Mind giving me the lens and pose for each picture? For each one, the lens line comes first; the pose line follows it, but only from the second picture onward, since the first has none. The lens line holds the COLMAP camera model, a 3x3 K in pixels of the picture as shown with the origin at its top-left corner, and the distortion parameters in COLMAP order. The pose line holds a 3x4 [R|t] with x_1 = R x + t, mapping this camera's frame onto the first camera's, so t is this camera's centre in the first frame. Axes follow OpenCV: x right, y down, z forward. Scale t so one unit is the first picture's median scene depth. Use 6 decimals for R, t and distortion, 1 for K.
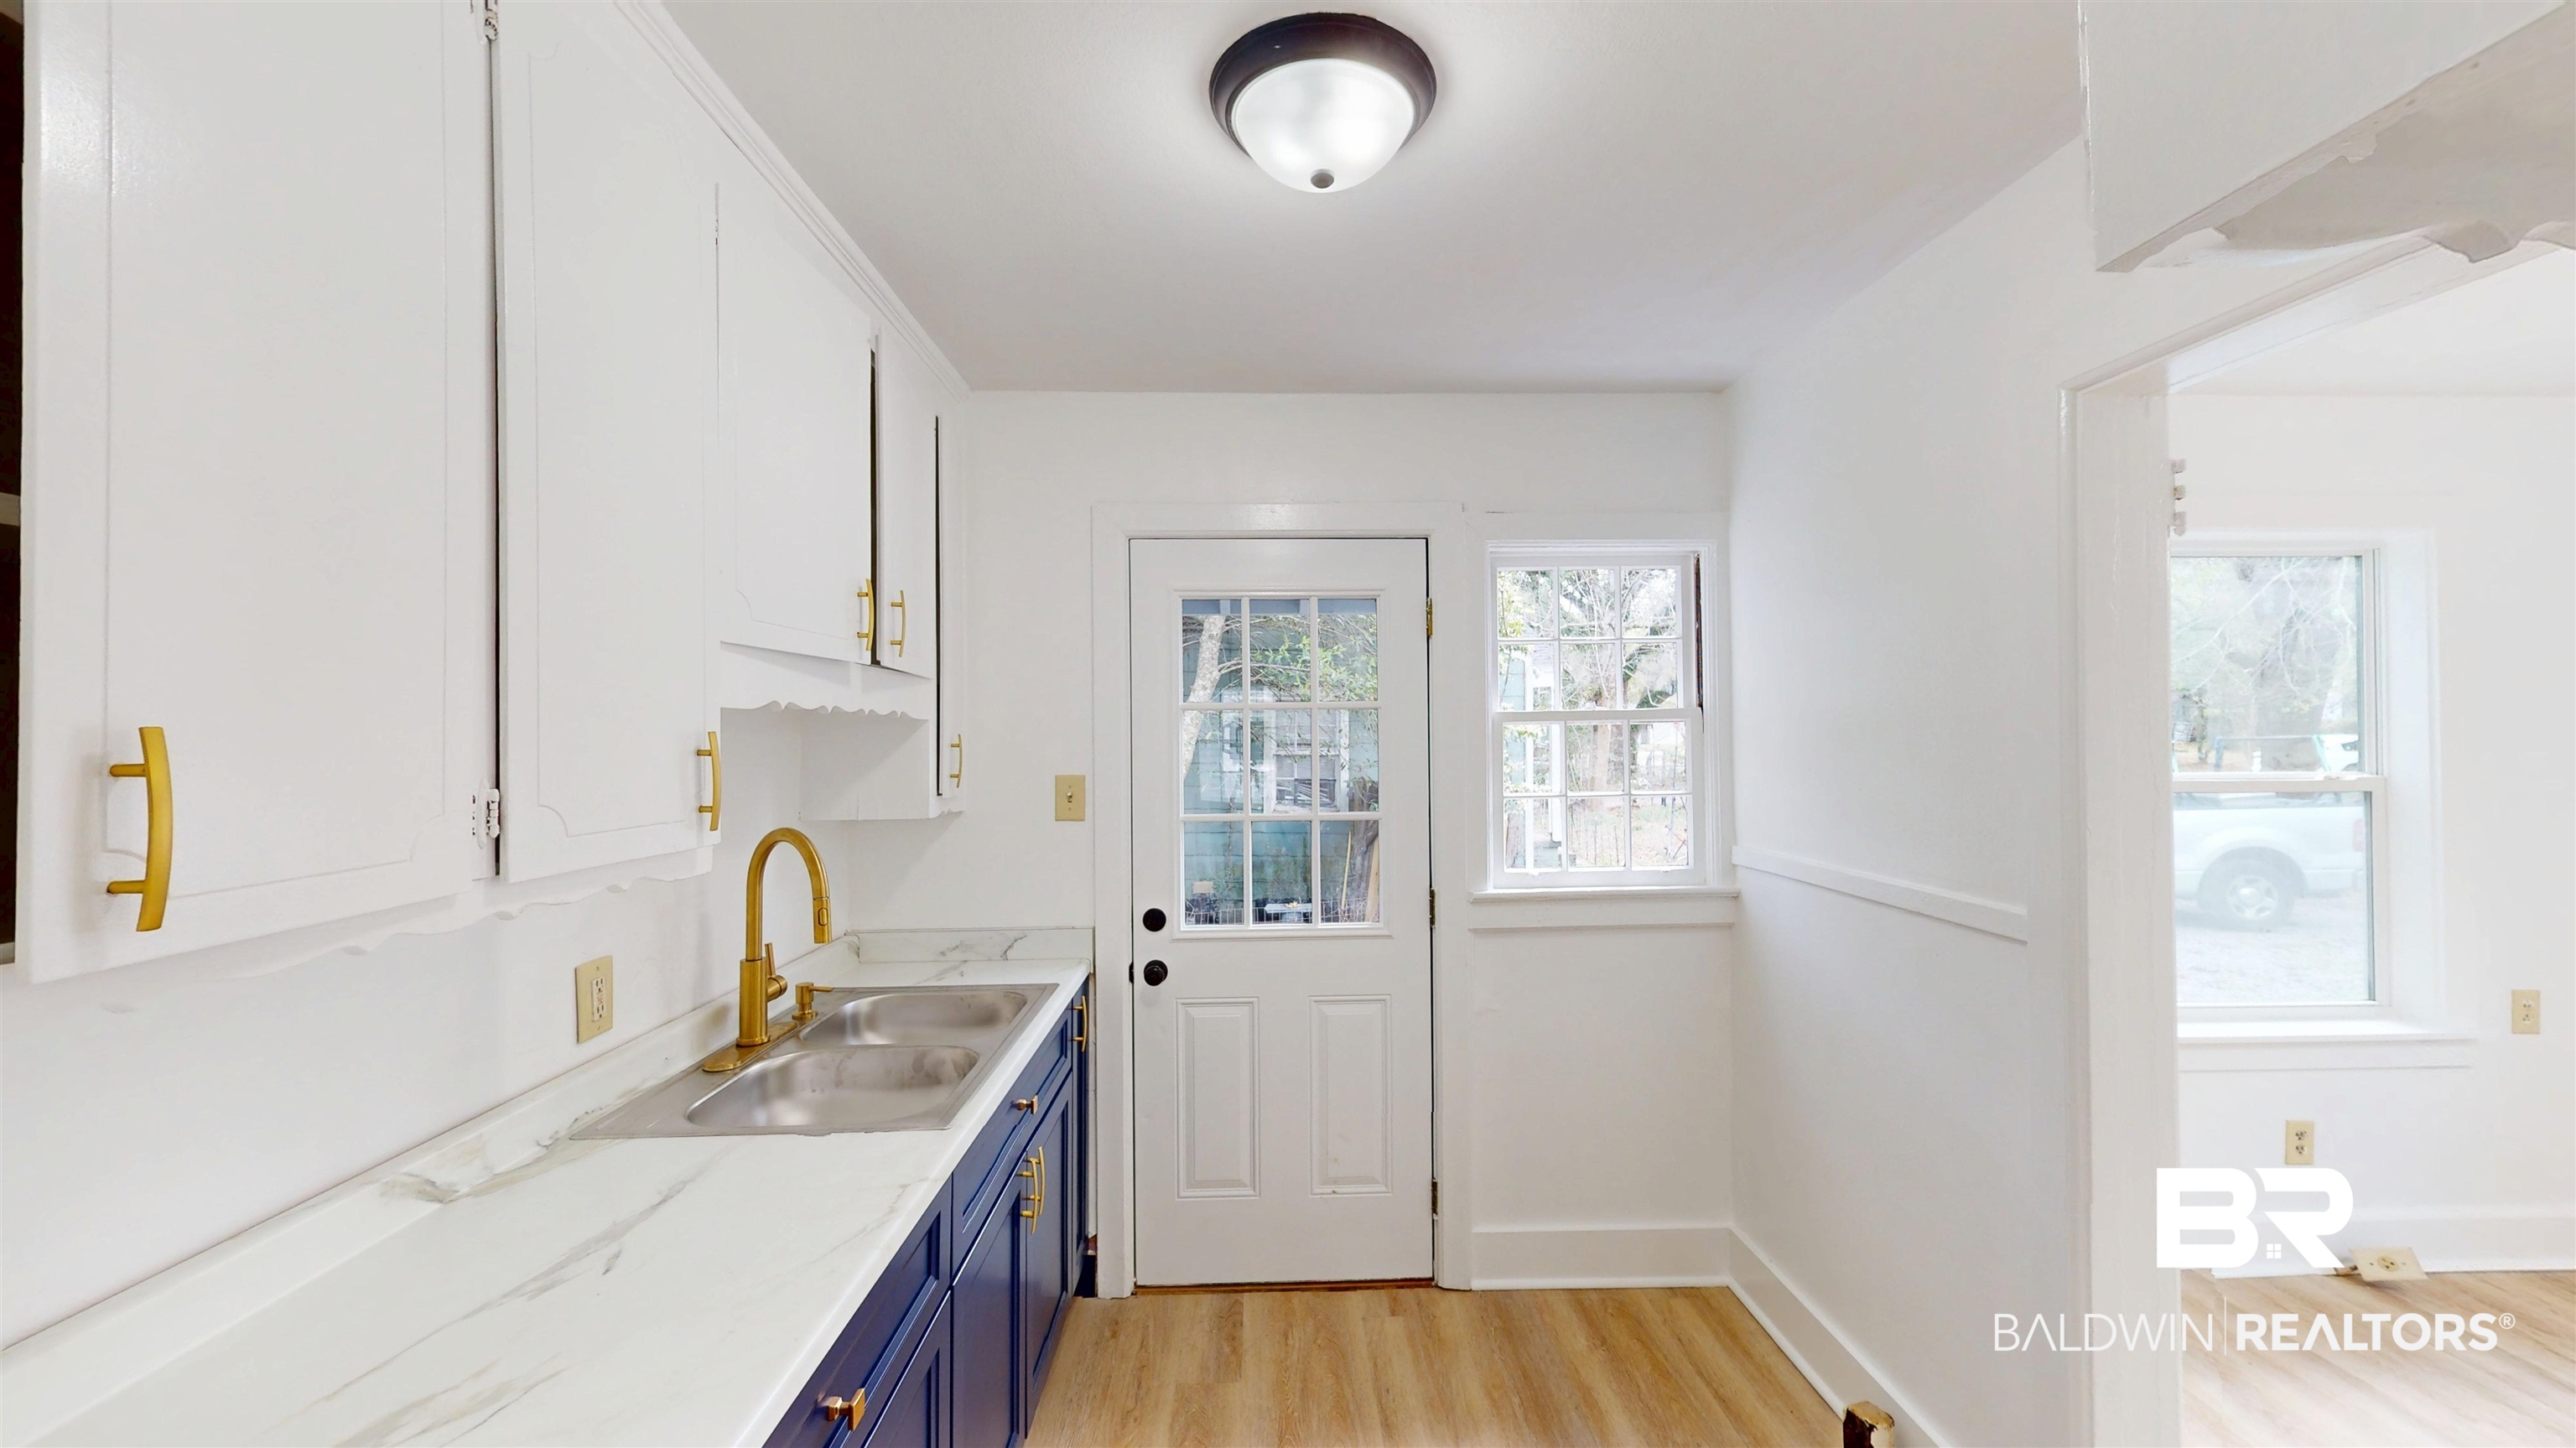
lens RADIAL K [[930.0, 0, 1284.1], [0, 930.0, 727.8], [0, 0, 1]] dist [0.000142, 0.000012]
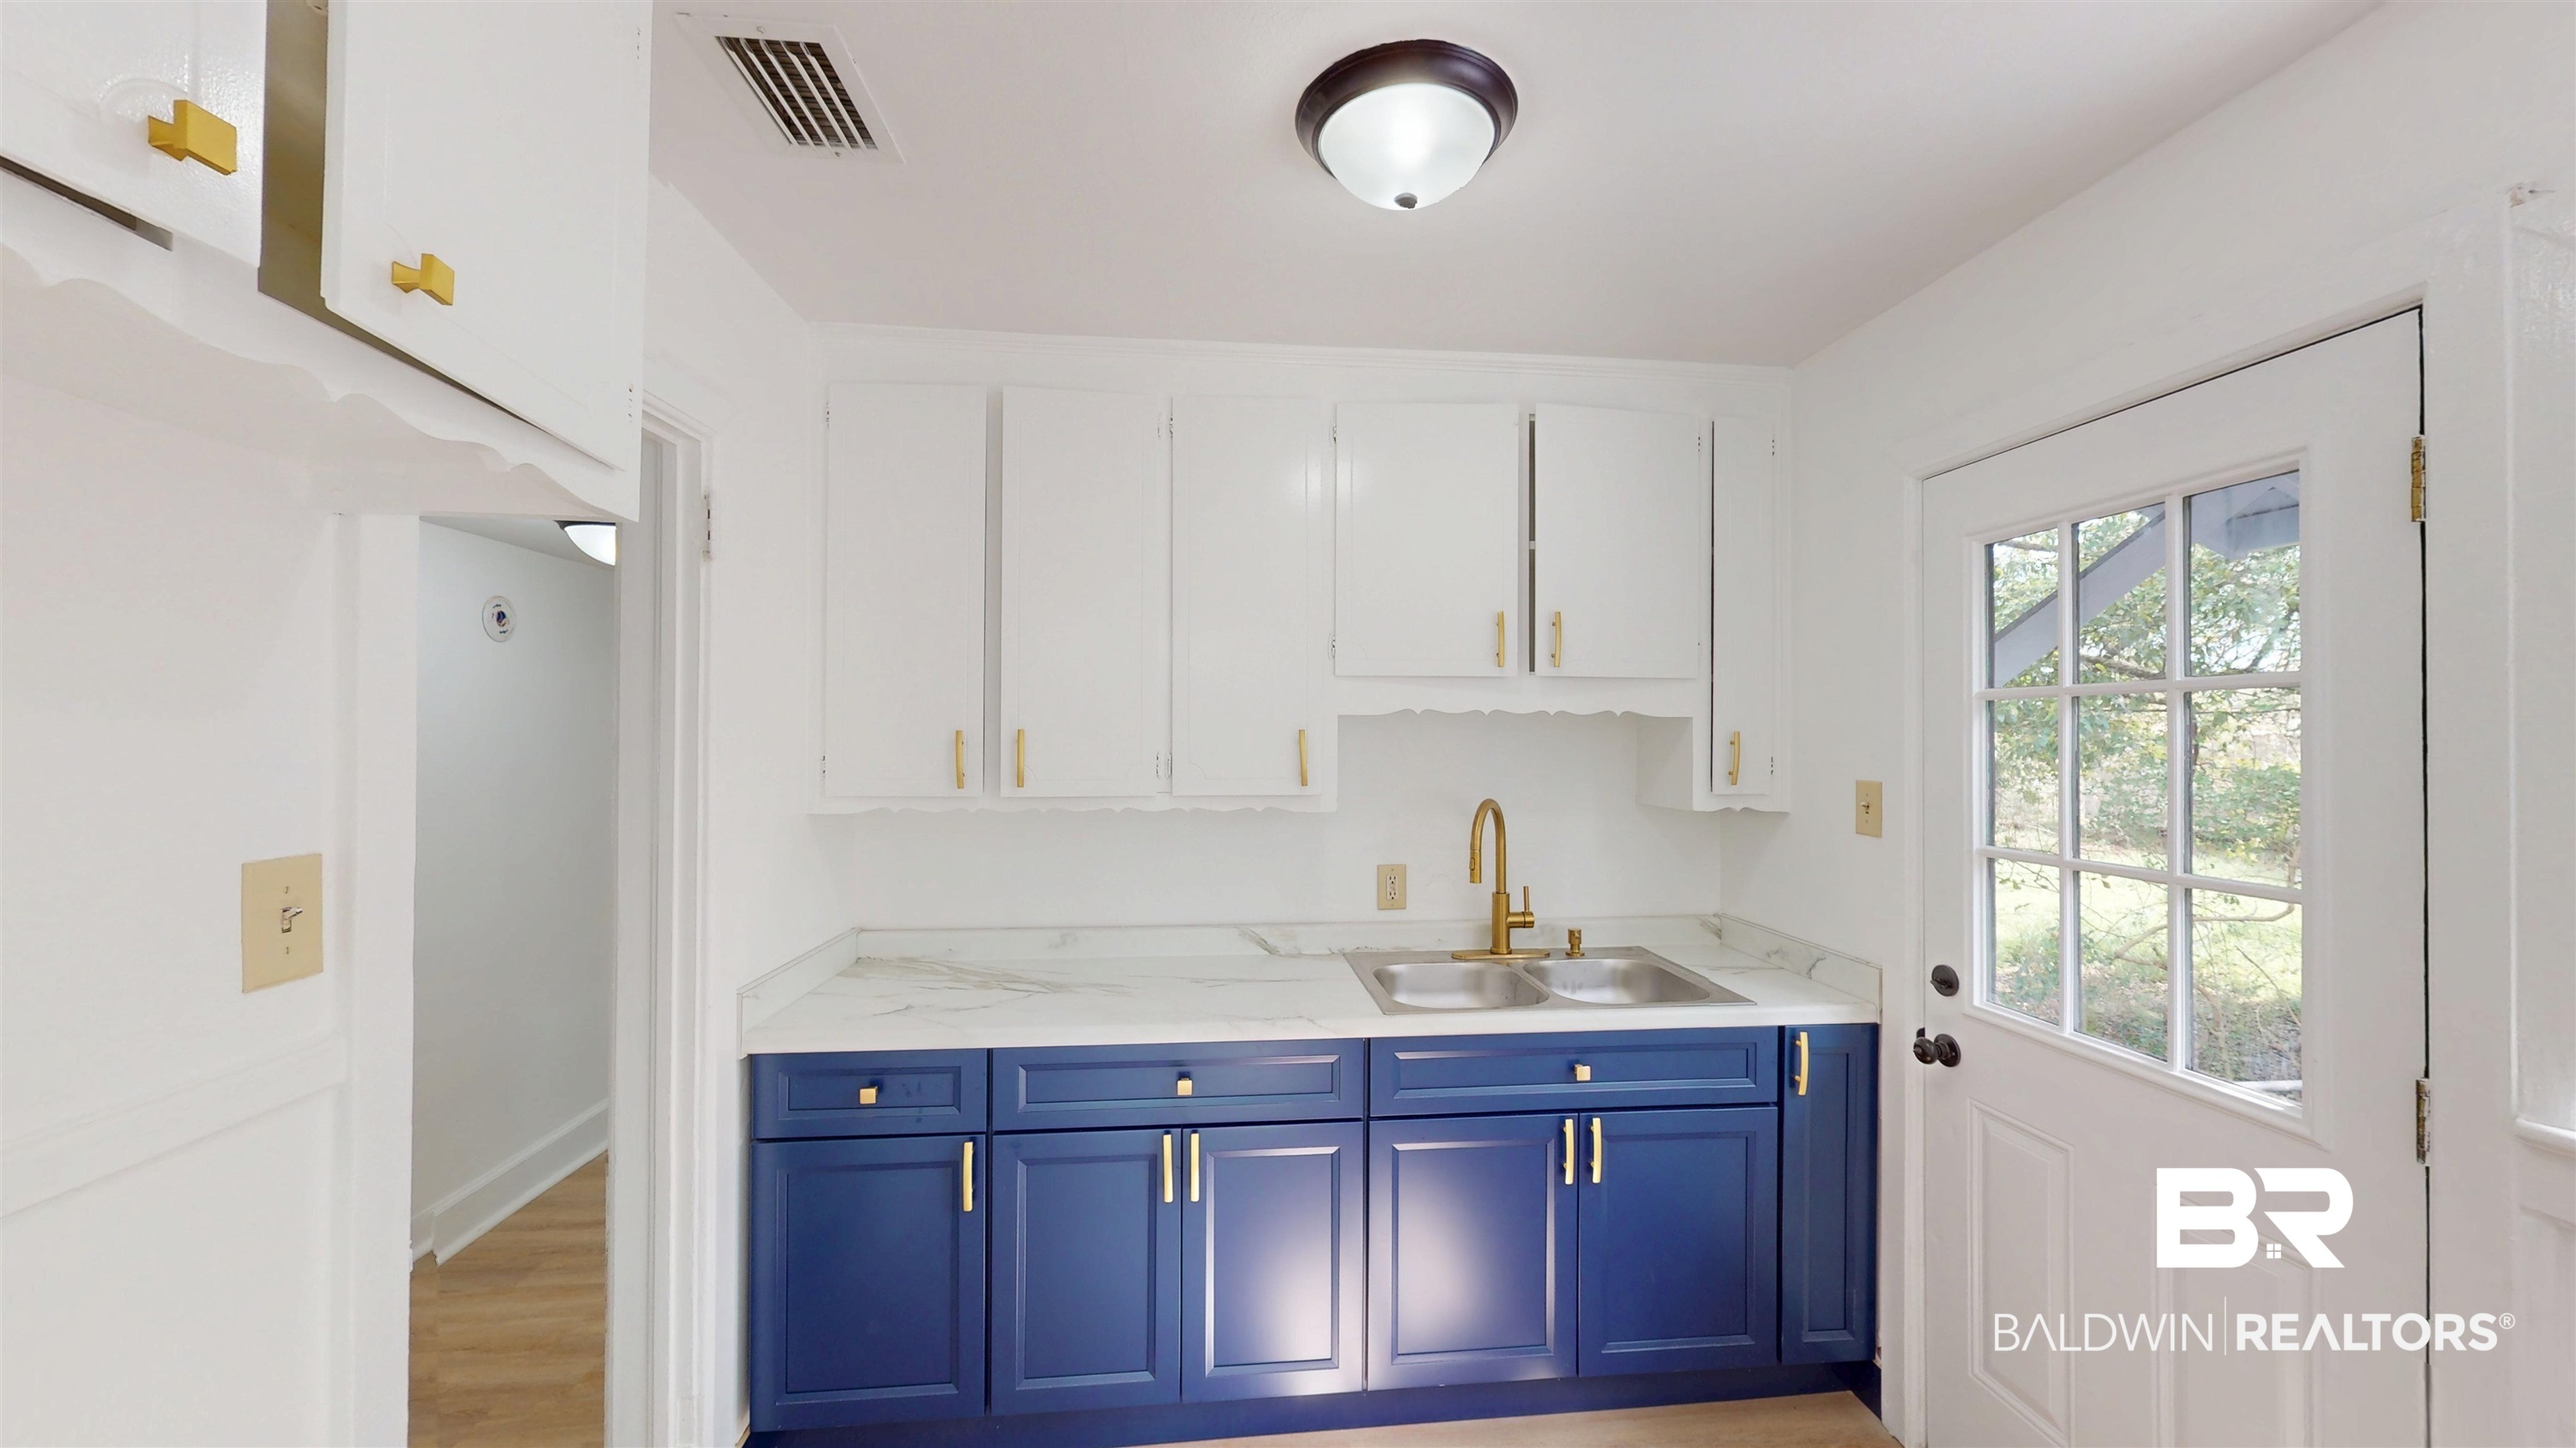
lens RADIAL K [[930.0, 0, 1284.1], [0, 930.0, 727.8], [0, 0, 1]] dist [0.000142, 0.000012]
pose [[0.063129, 0.001155, -0.998005, 0.580592], [0.010200, 0.999946, 0.001802, -0.003593], [0.997953, -0.010293, 0.063114, 0.430128]]
